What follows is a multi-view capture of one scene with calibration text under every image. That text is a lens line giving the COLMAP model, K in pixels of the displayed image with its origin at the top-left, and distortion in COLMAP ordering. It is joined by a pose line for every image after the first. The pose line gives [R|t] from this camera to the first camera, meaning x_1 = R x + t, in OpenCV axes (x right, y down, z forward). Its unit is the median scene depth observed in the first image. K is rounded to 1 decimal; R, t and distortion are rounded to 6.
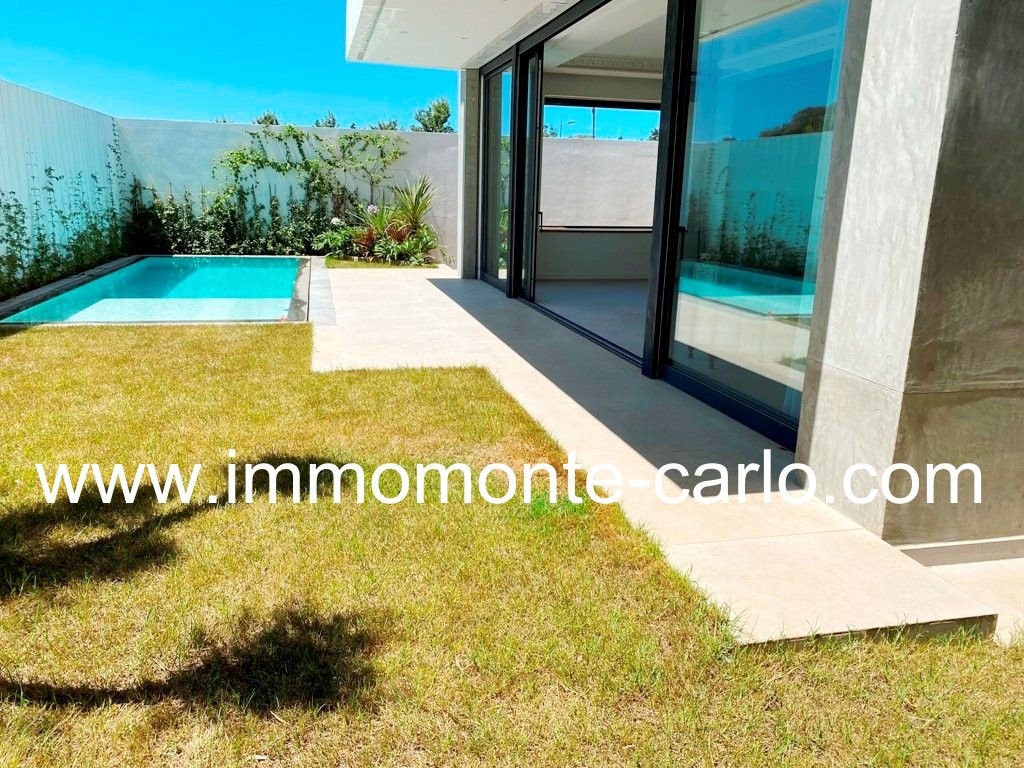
lens RADIAL K [[790.8, 0, 504.5], [0, 790.8, 382.4], [0, 0, 1]] dist [0.033919, -0.005858]
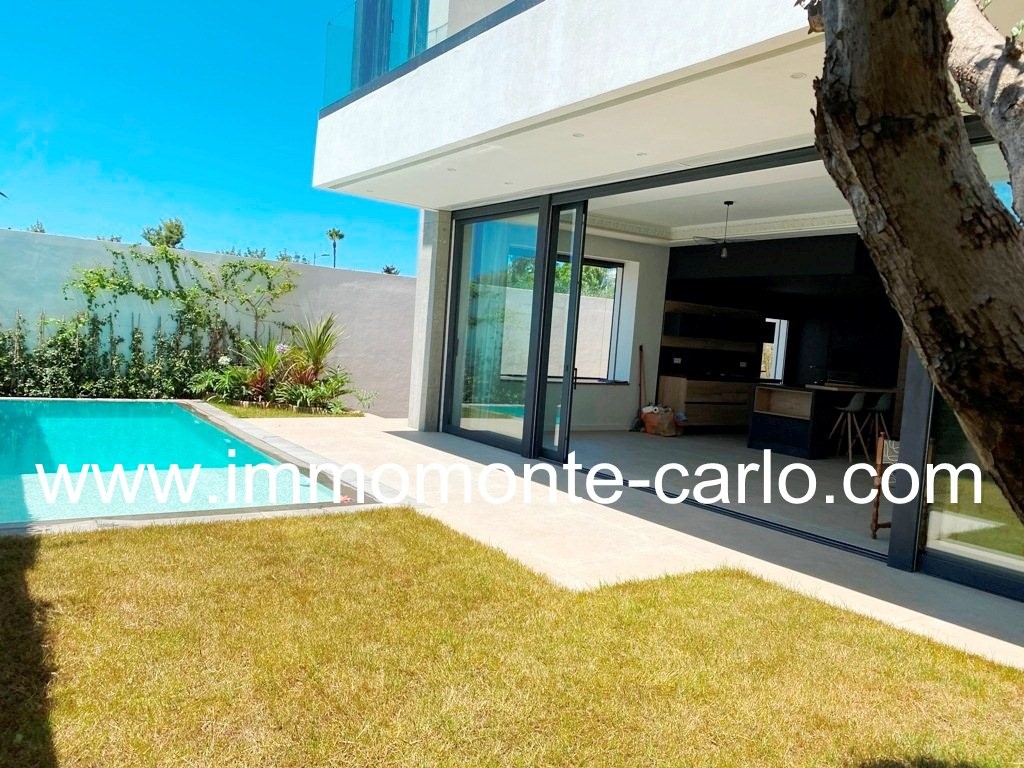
lens RADIAL K [[790.8, 0, 509.3], [0, 790.8, 387.2], [0, 0, 1]] dist [0.033919, -0.005858]
pose [[0.933639, 0.019500, 0.357684, -0.225517], [0.036028, 0.988342, -0.147924, -0.037348], [-0.356399, 0.150995, 0.922052, 0.110151]]
